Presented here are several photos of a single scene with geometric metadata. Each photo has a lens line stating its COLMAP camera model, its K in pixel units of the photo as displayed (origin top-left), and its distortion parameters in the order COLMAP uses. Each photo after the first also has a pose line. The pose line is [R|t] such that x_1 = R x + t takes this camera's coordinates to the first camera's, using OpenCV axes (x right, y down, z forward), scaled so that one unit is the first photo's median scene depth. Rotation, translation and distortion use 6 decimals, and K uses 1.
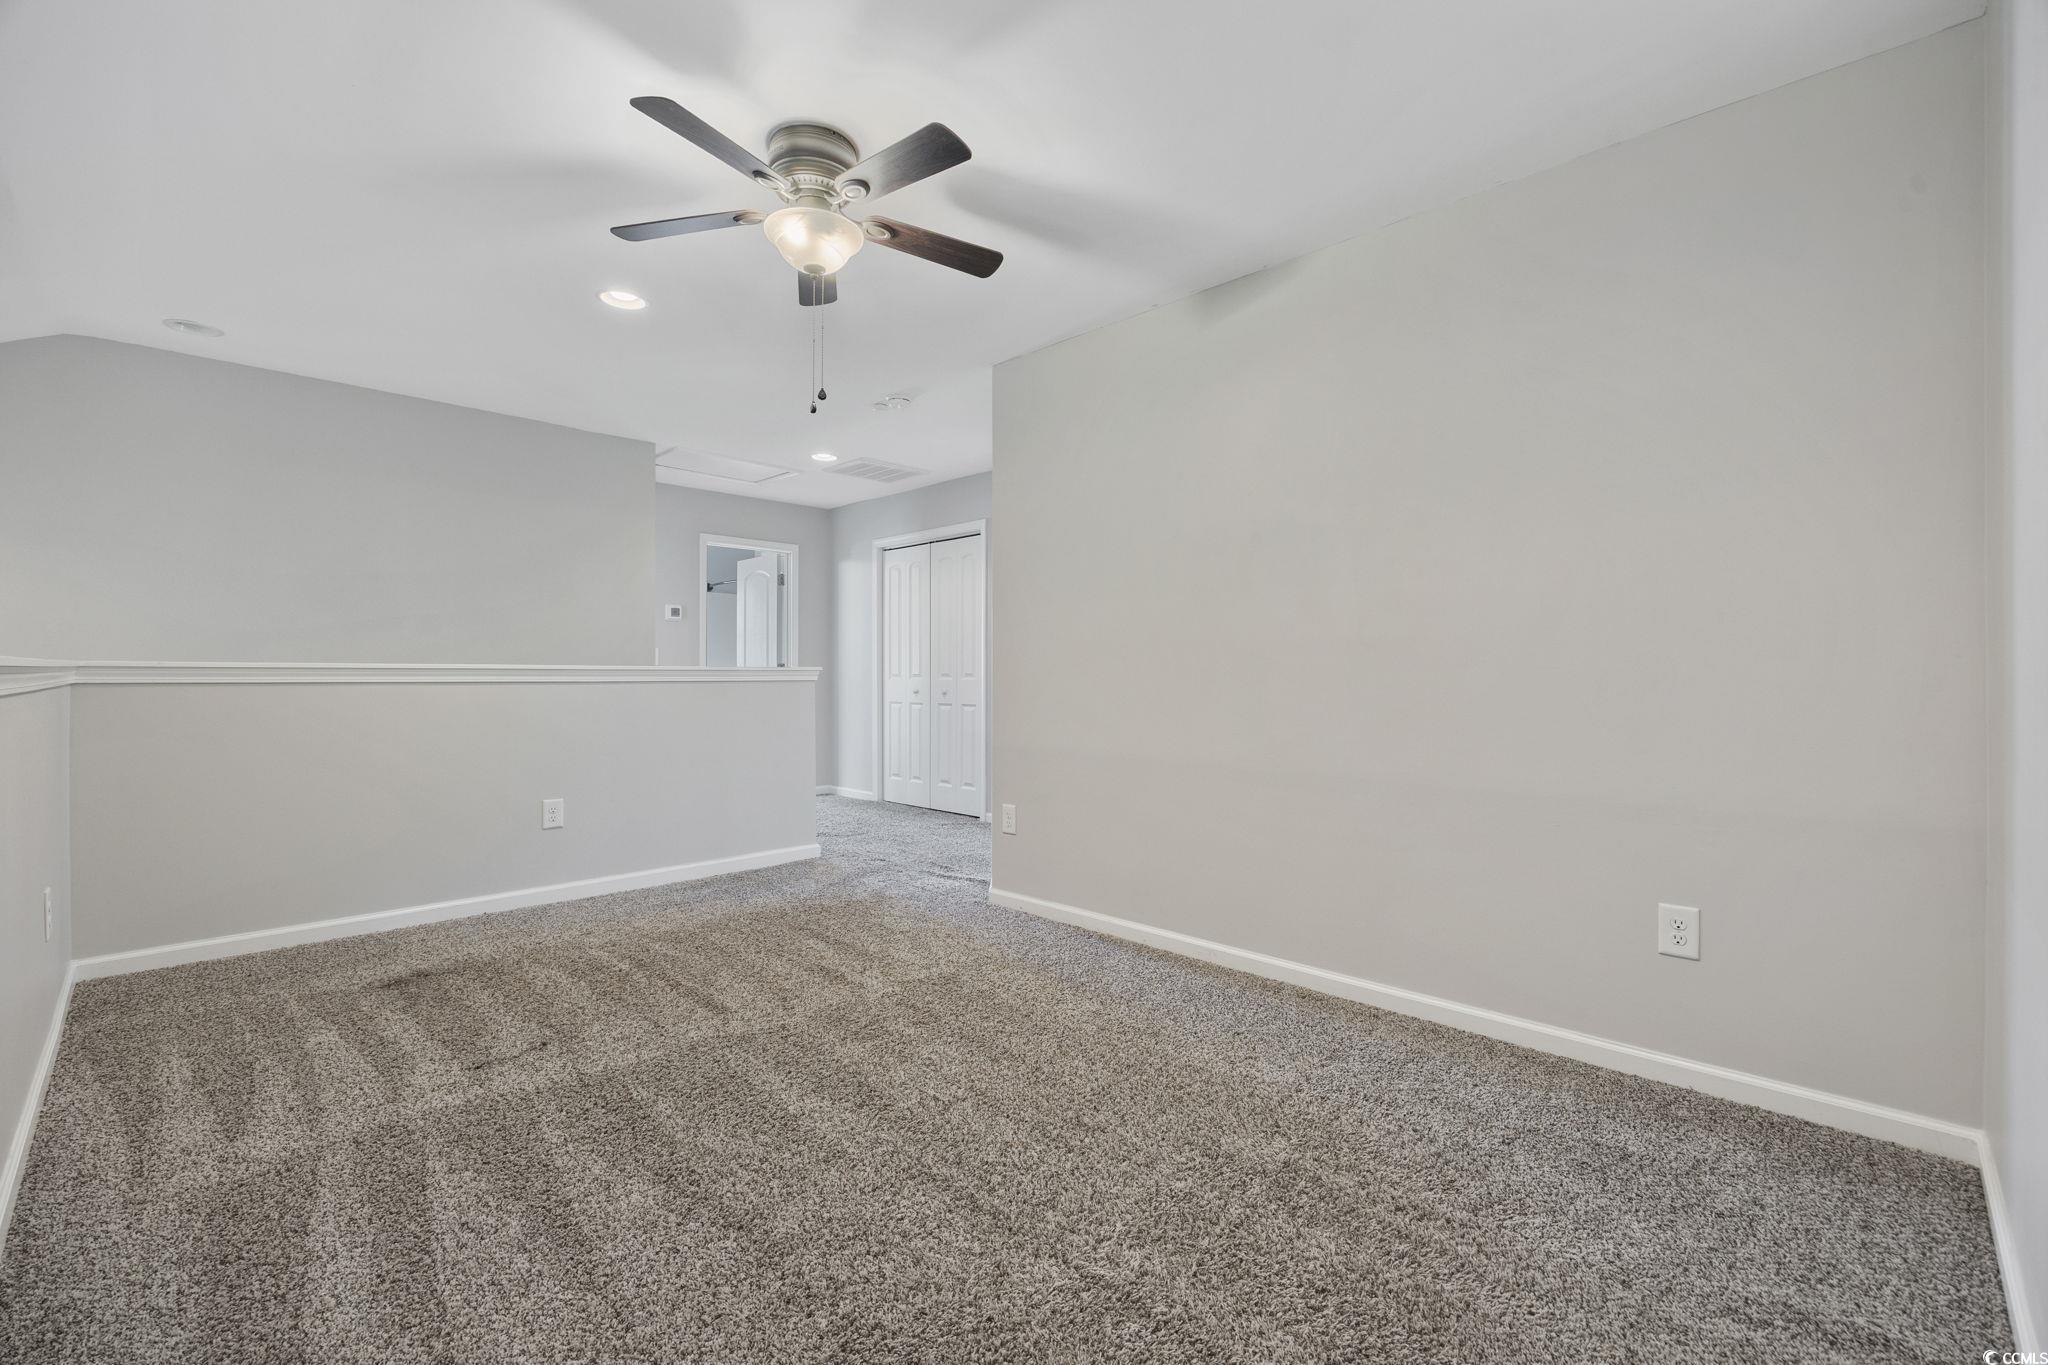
lens RADIAL K [[889.6, 0, 988.3], [0, 889.6, 678.4], [0, 0, 1]] dist [-0.000372, 0.000238]
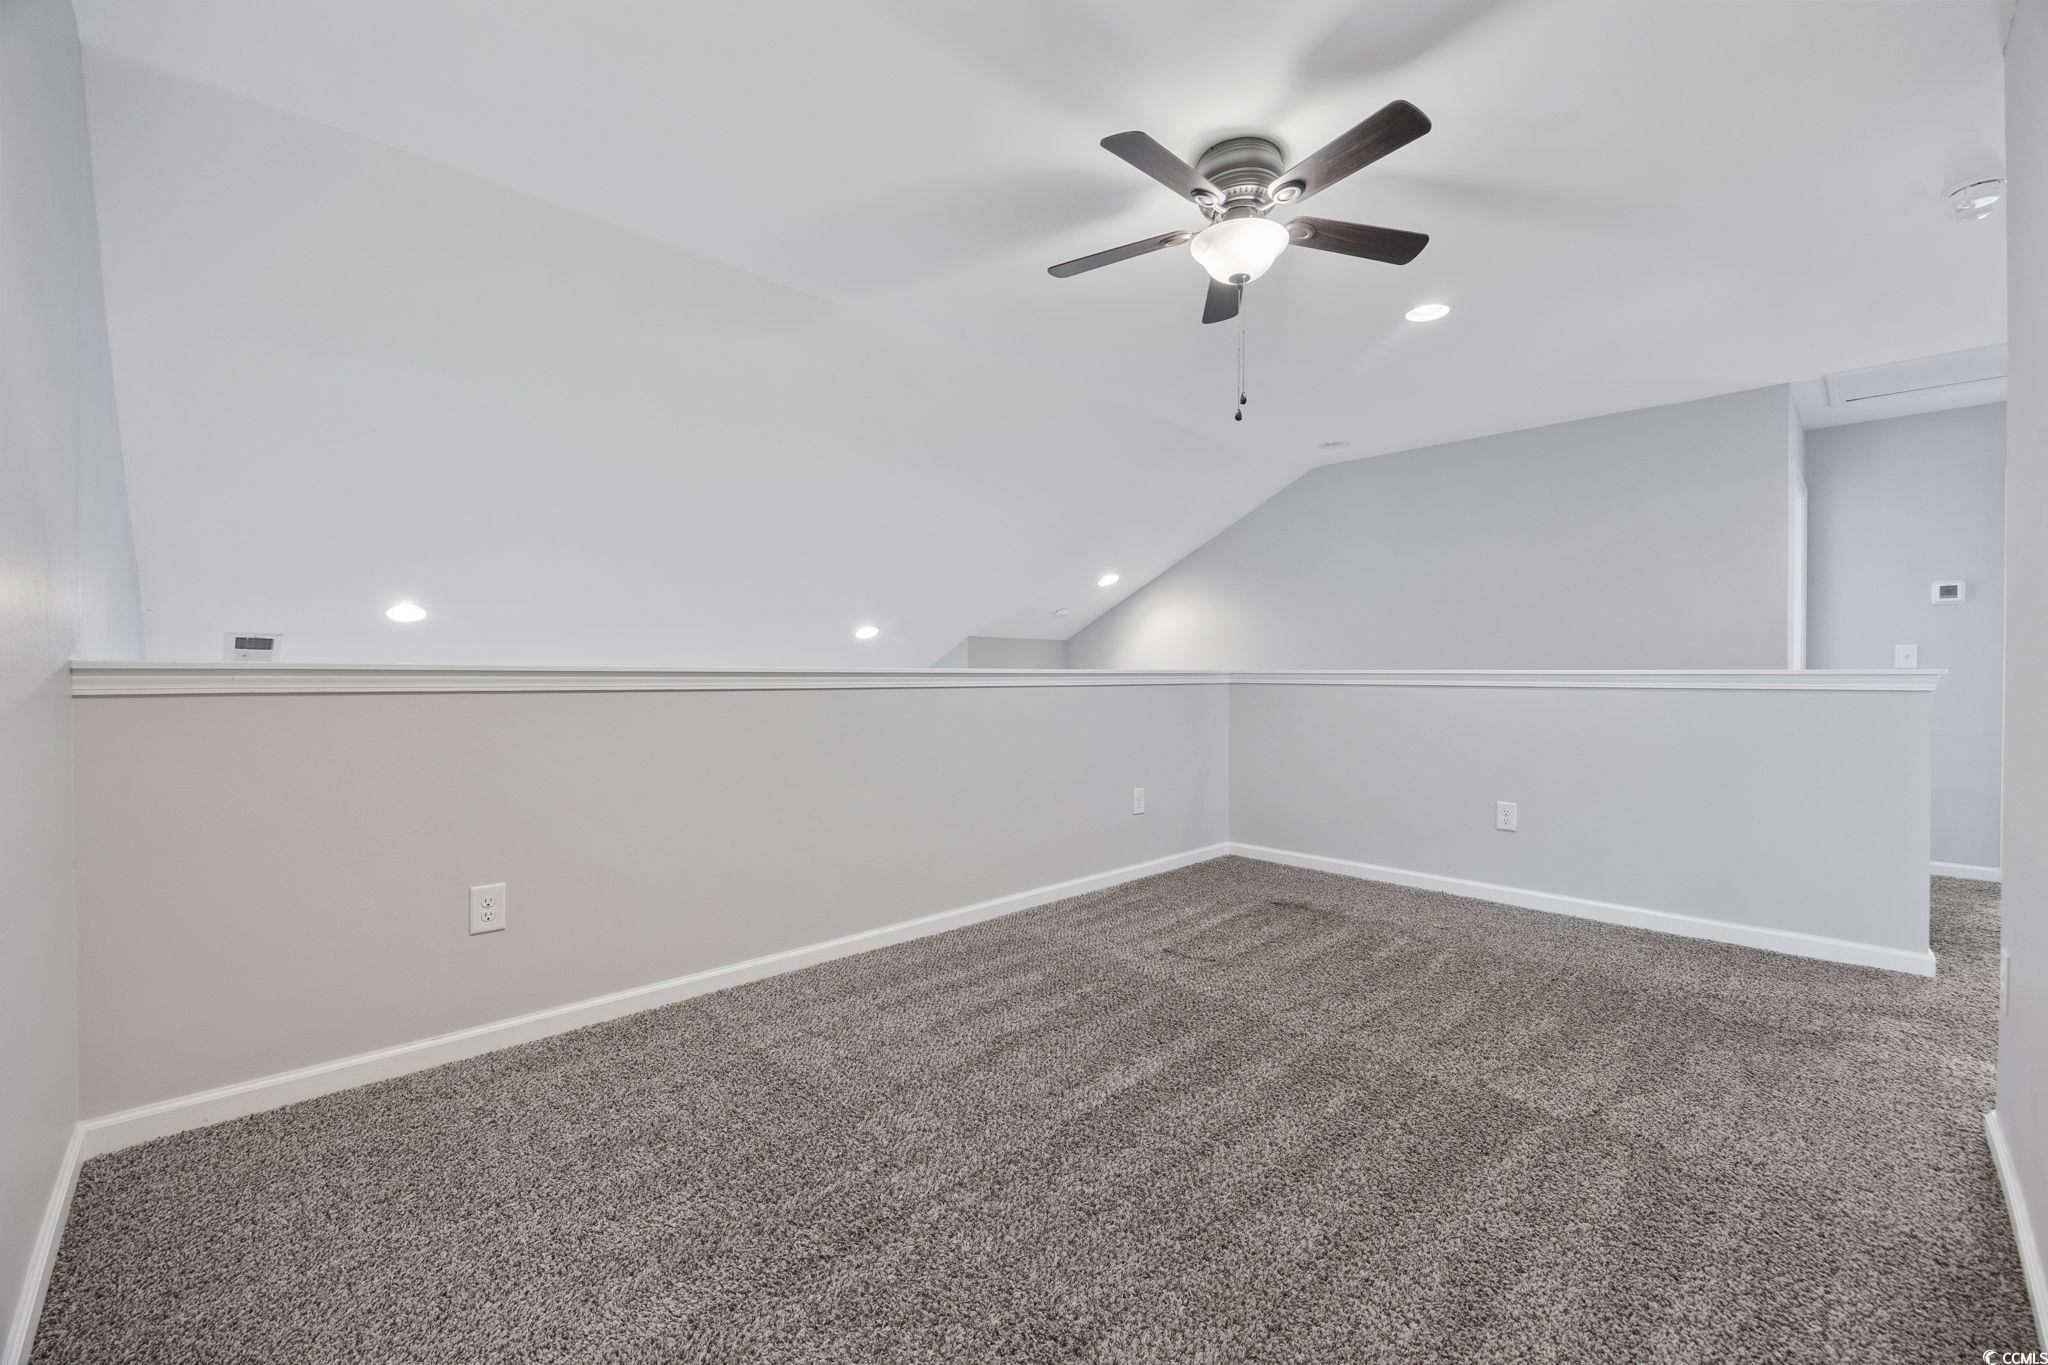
lens RADIAL K [[811.6, 0, 1026.3], [0, 811.6, 675.8], [0, 0, 1]] dist [-0.002002, -0.000096]
pose [[0.021777, -0.002322, -0.999760, 0.663512], [-0.010303, 0.999944, -0.002547, 0.000260], [0.999710, 0.010356, 0.021752, 0.676386]]
